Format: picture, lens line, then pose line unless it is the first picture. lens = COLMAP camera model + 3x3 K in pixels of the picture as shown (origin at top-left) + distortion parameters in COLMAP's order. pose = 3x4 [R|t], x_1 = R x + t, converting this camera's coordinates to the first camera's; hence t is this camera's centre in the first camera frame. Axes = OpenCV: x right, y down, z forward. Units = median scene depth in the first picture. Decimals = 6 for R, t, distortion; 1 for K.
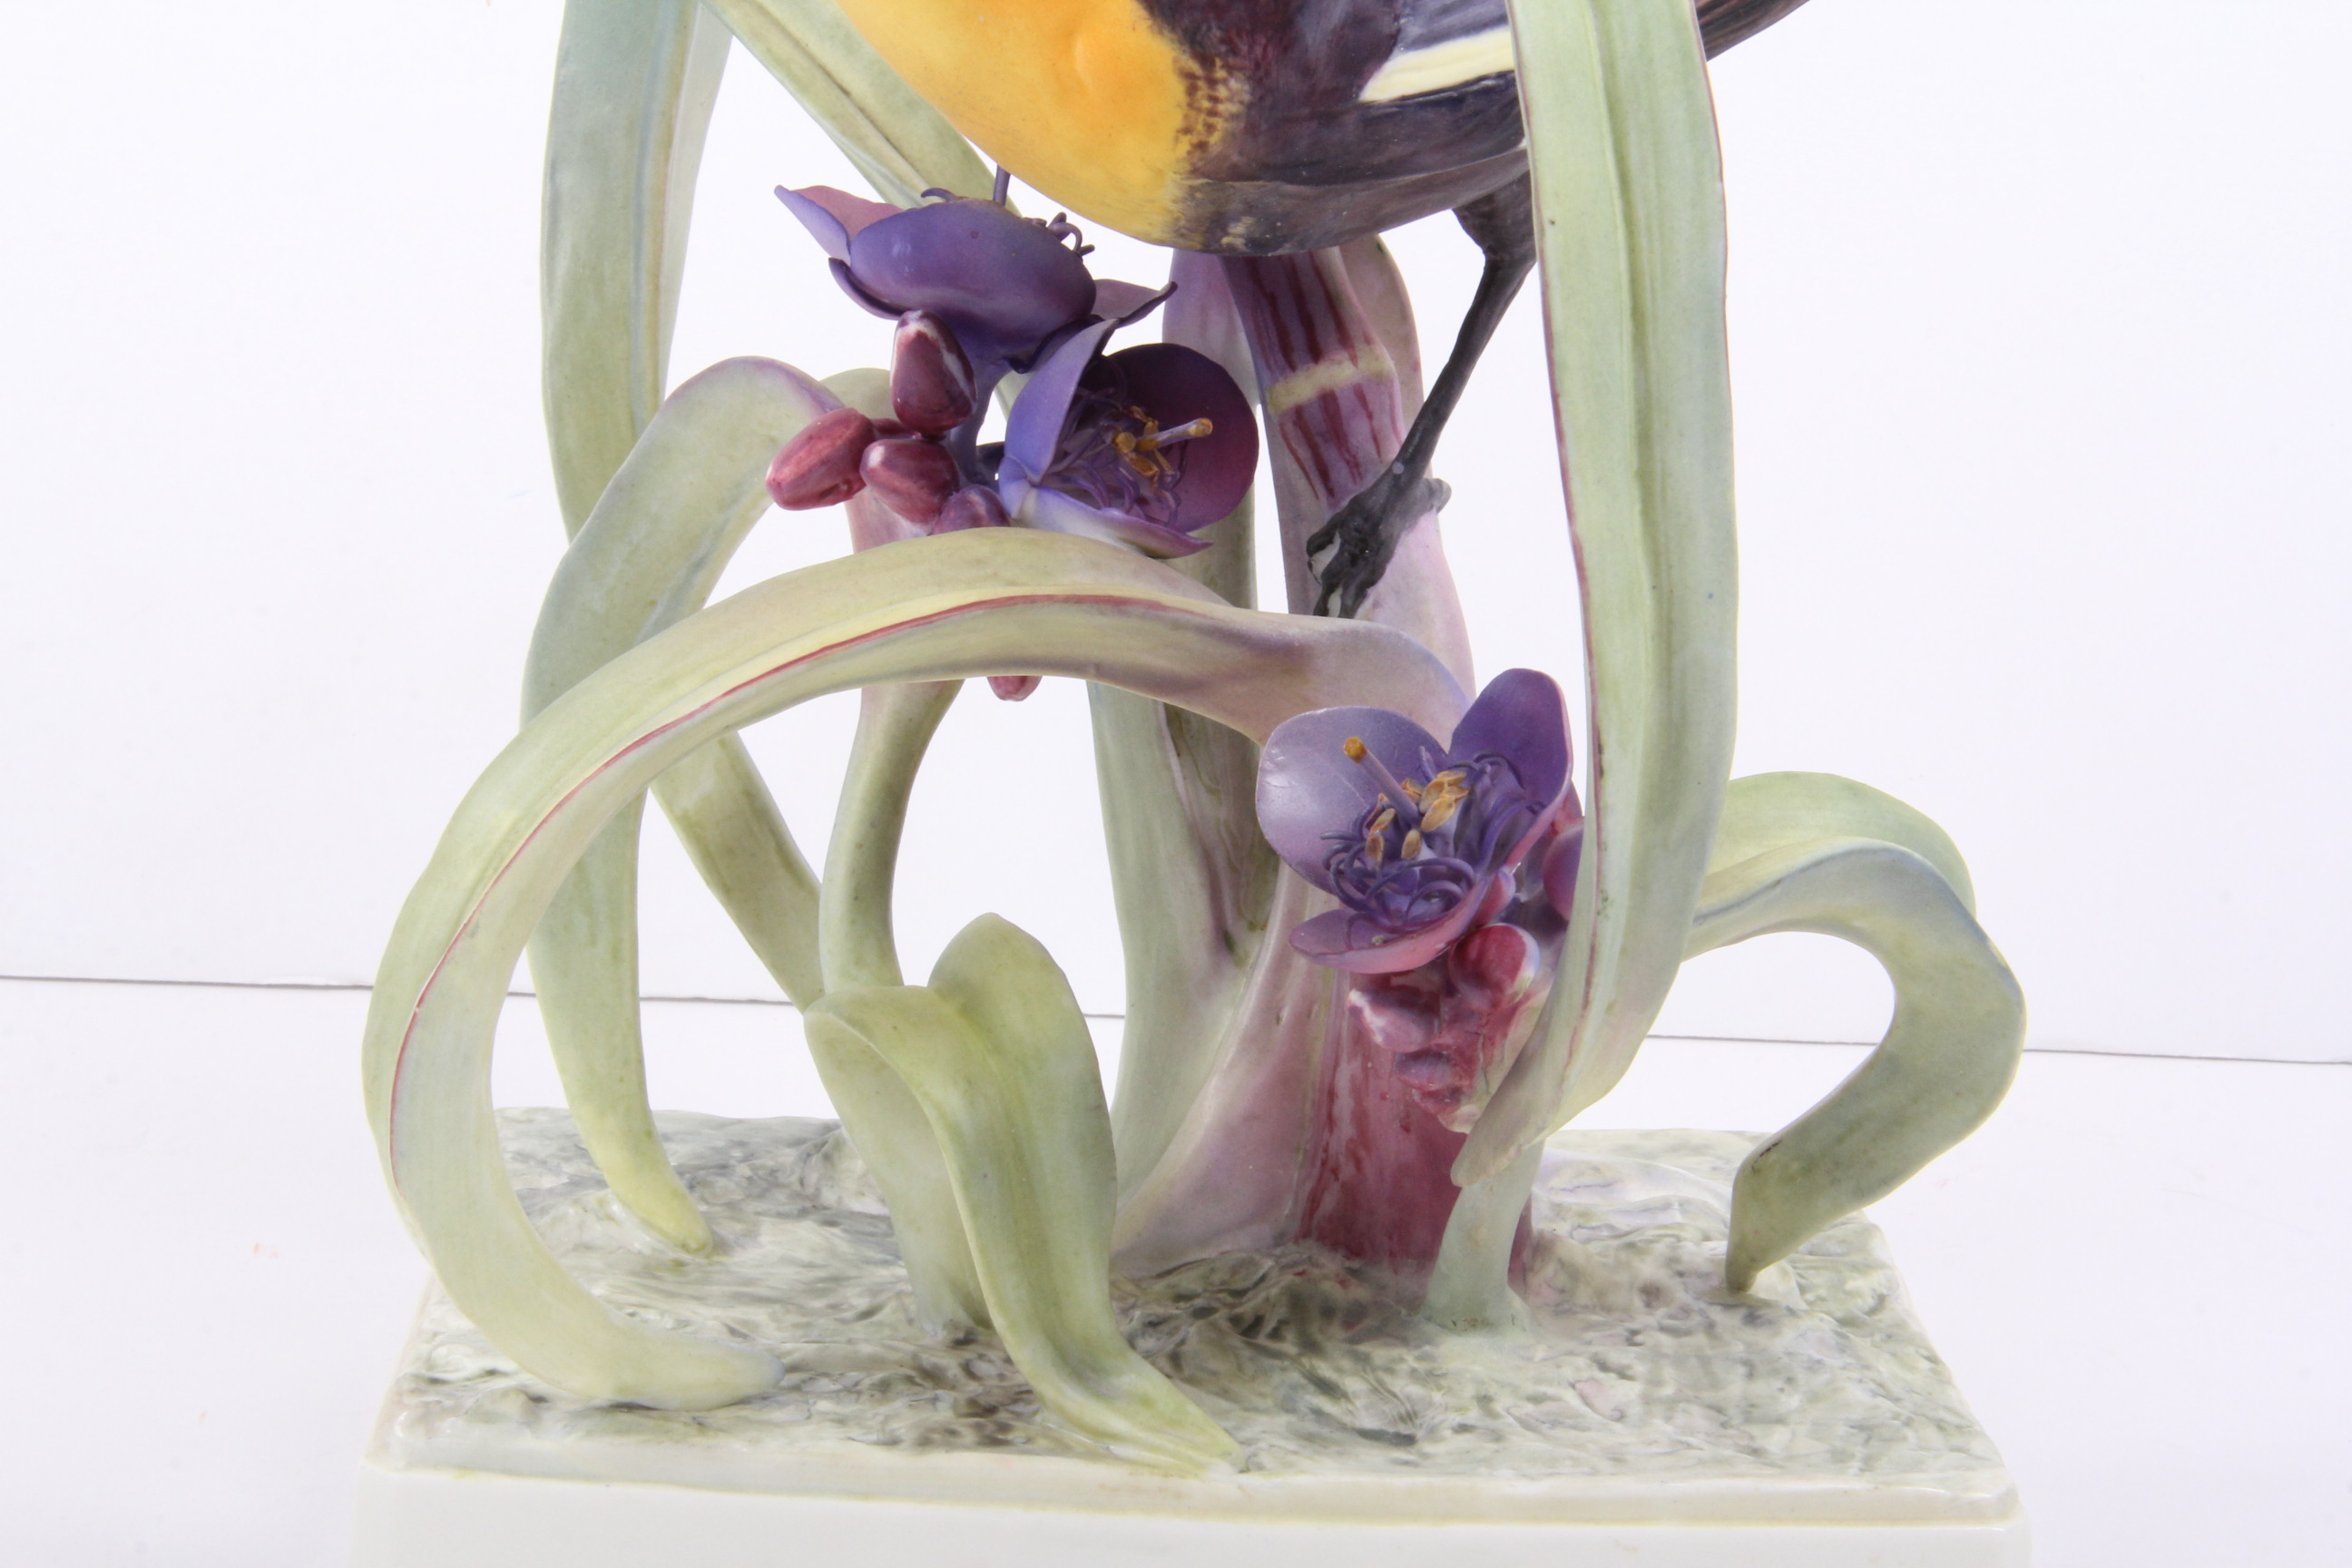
lens RADIAL K [[4719.4, 0, 1180.5], [0, 4719.4, 794.1], [0, 0, 1]] dist [0.124884, 0.000000]
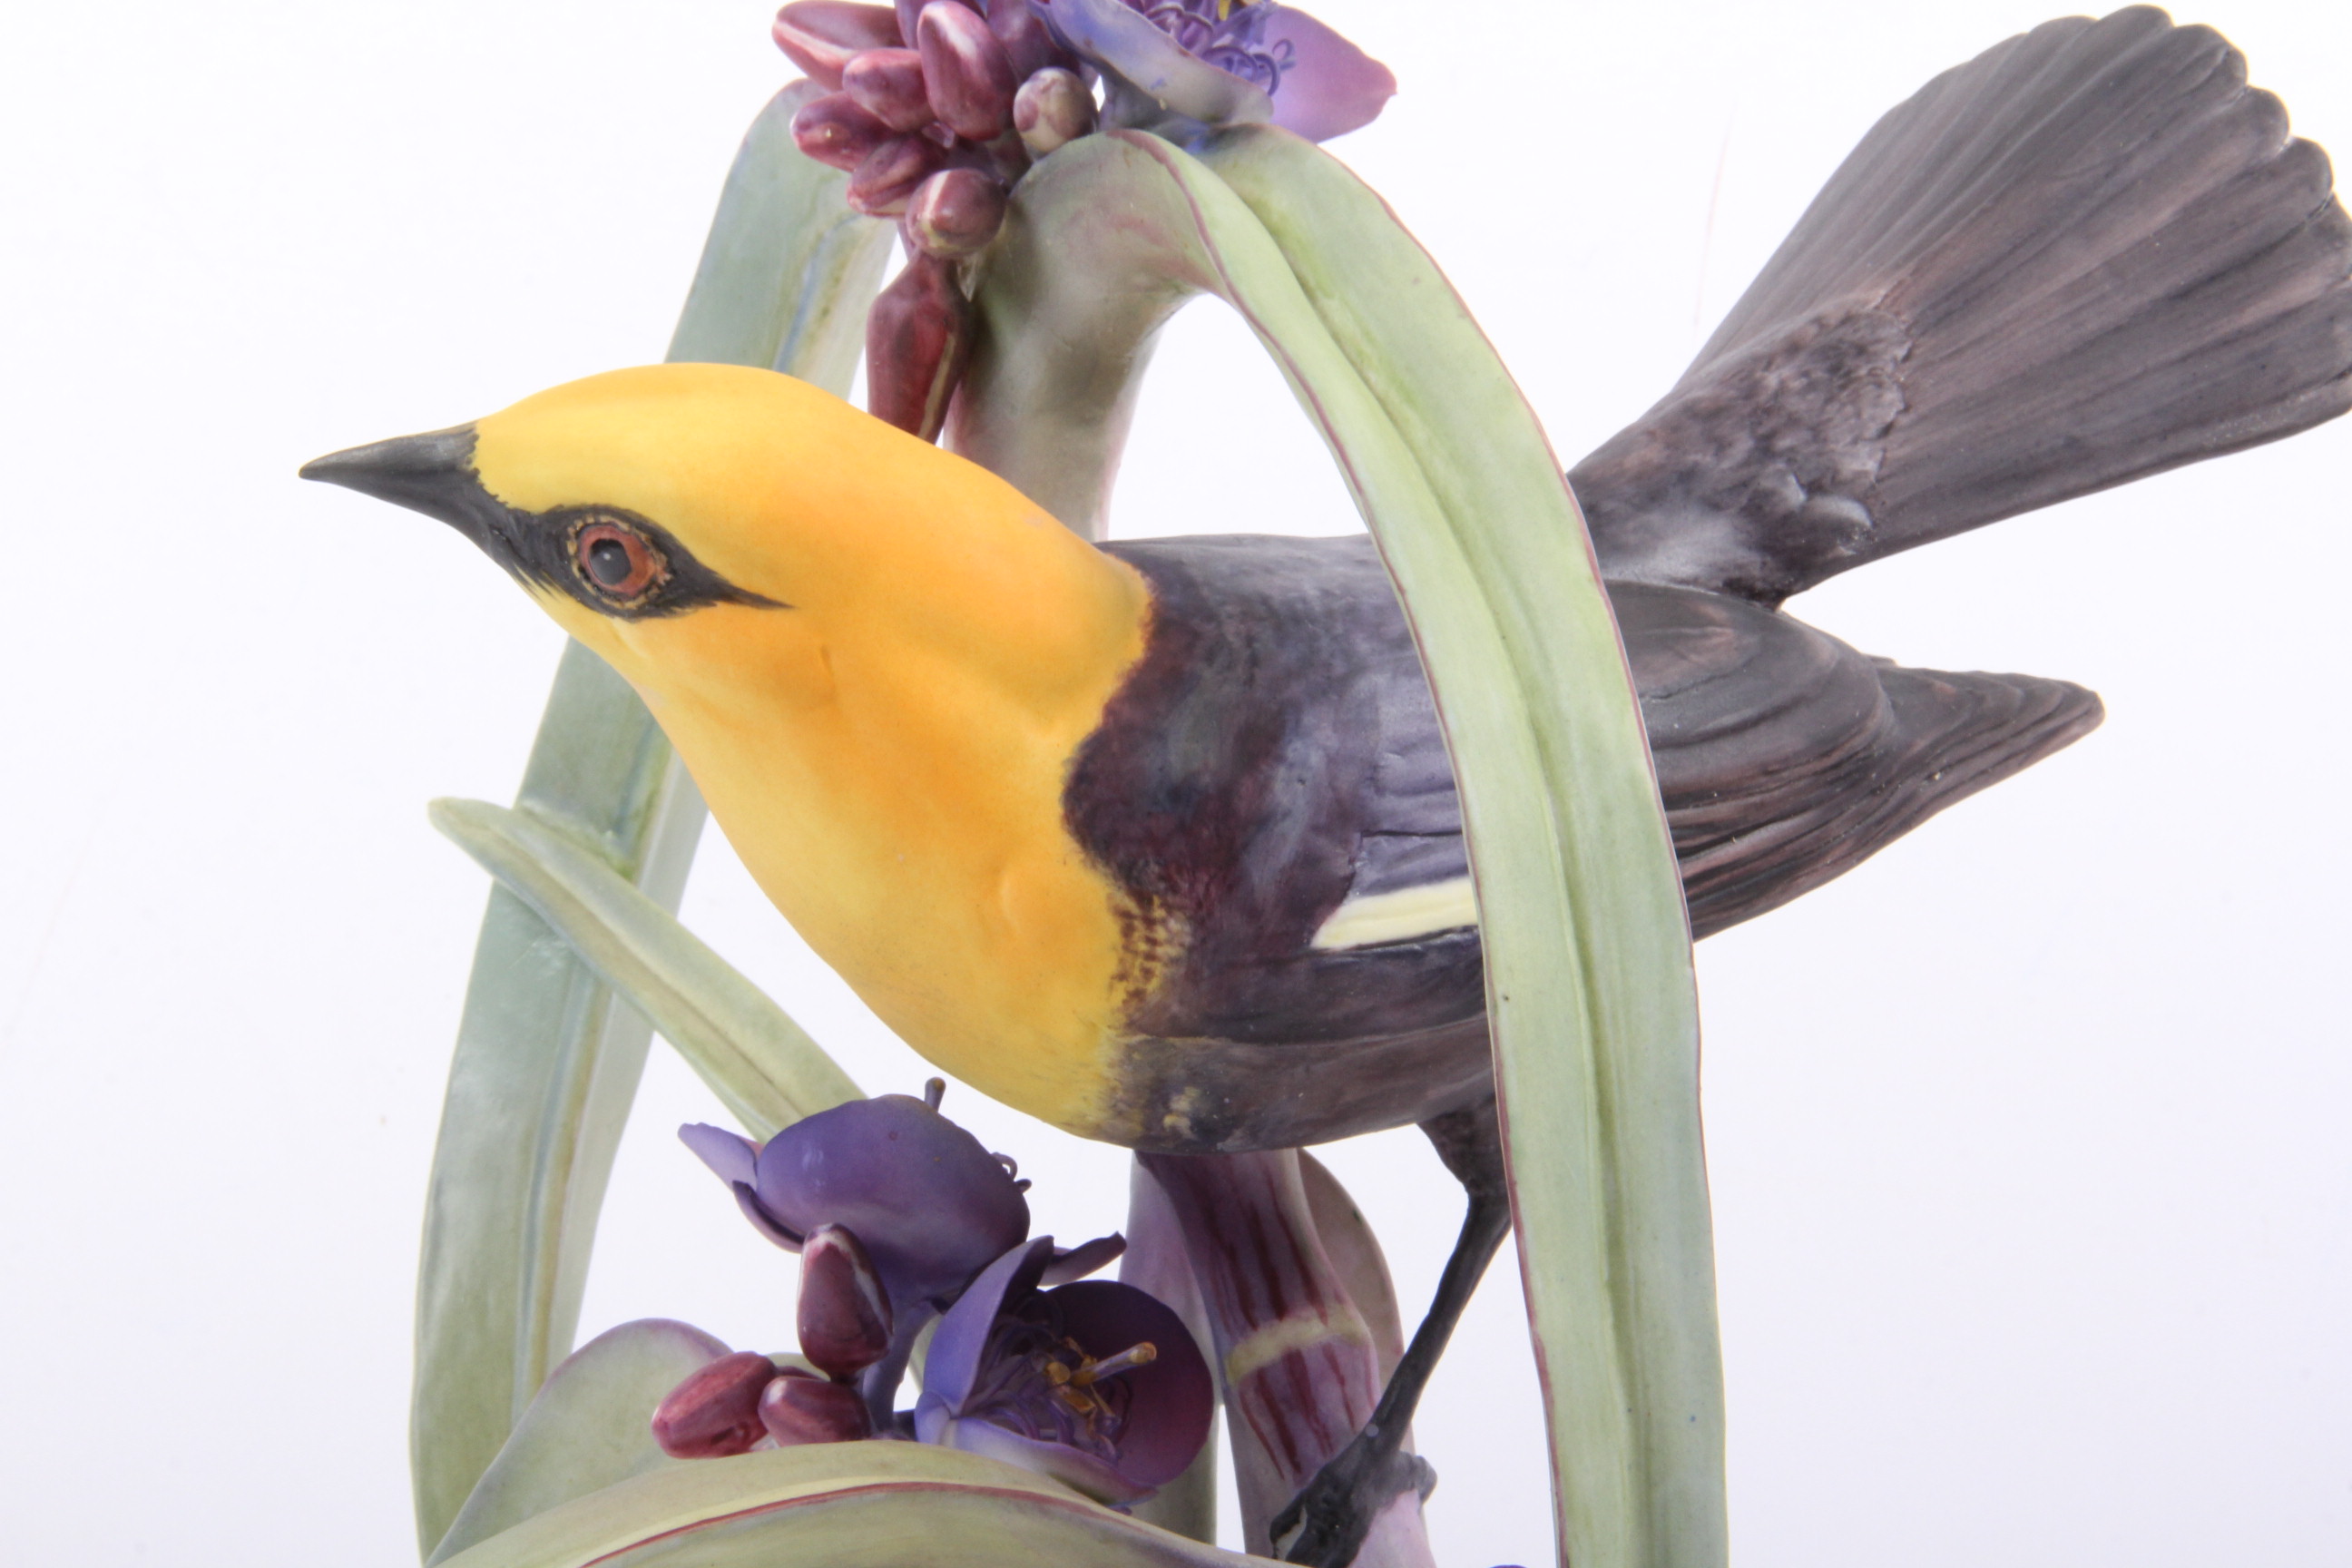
lens RADIAL K [[5921.3, 0, 1190.3], [0, 5921.3, 772.5], [0, 0, 1]] dist [0.212308, 0.000000]
pose [[0.999844, 0.004300, -0.017151, 0.032310], [-0.009824, 0.941593, -0.336608, 0.197841], [0.014701, 0.336724, 0.941488, -0.086486]]
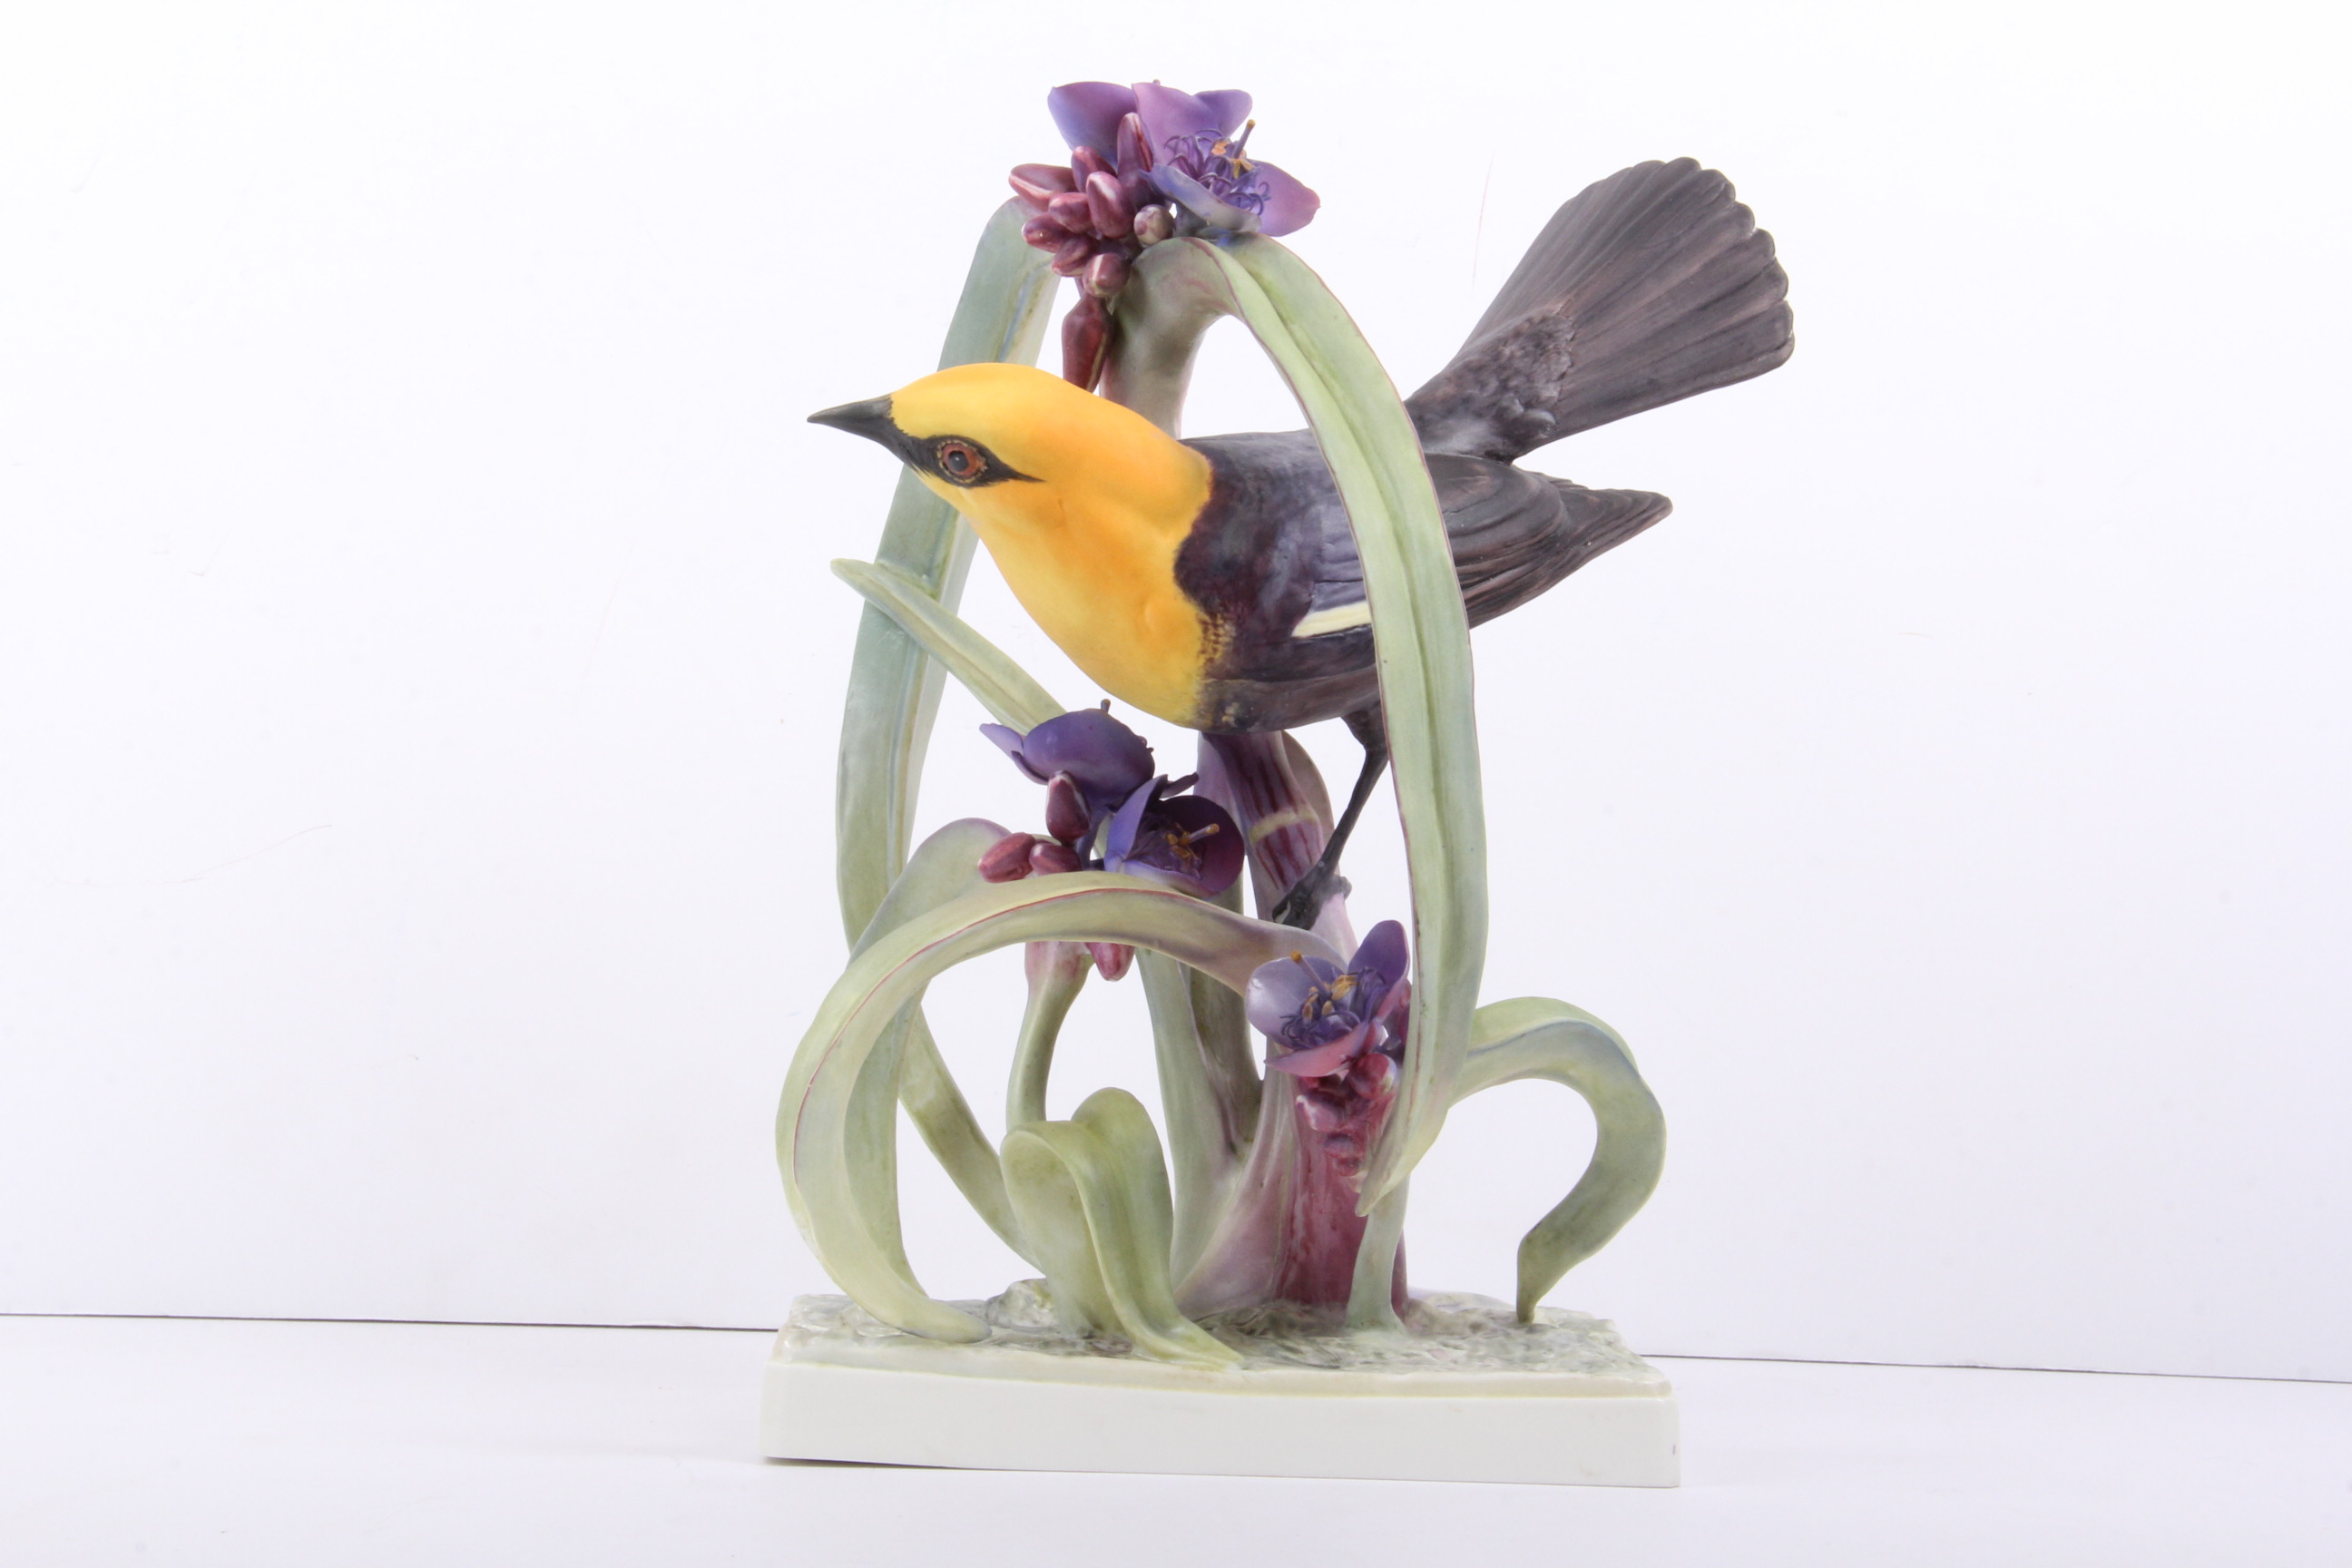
lens RADIAL K [[4730.5, 0, 1155.8], [0, 4730.5, 777.9], [0, 0, 1]] dist [0.075798, 0.000000]
pose [[0.999885, -0.014253, -0.005109, -0.008486], [0.012405, 0.964632, -0.263309, 0.400538], [0.008681, 0.263216, 0.964698, -0.818565]]
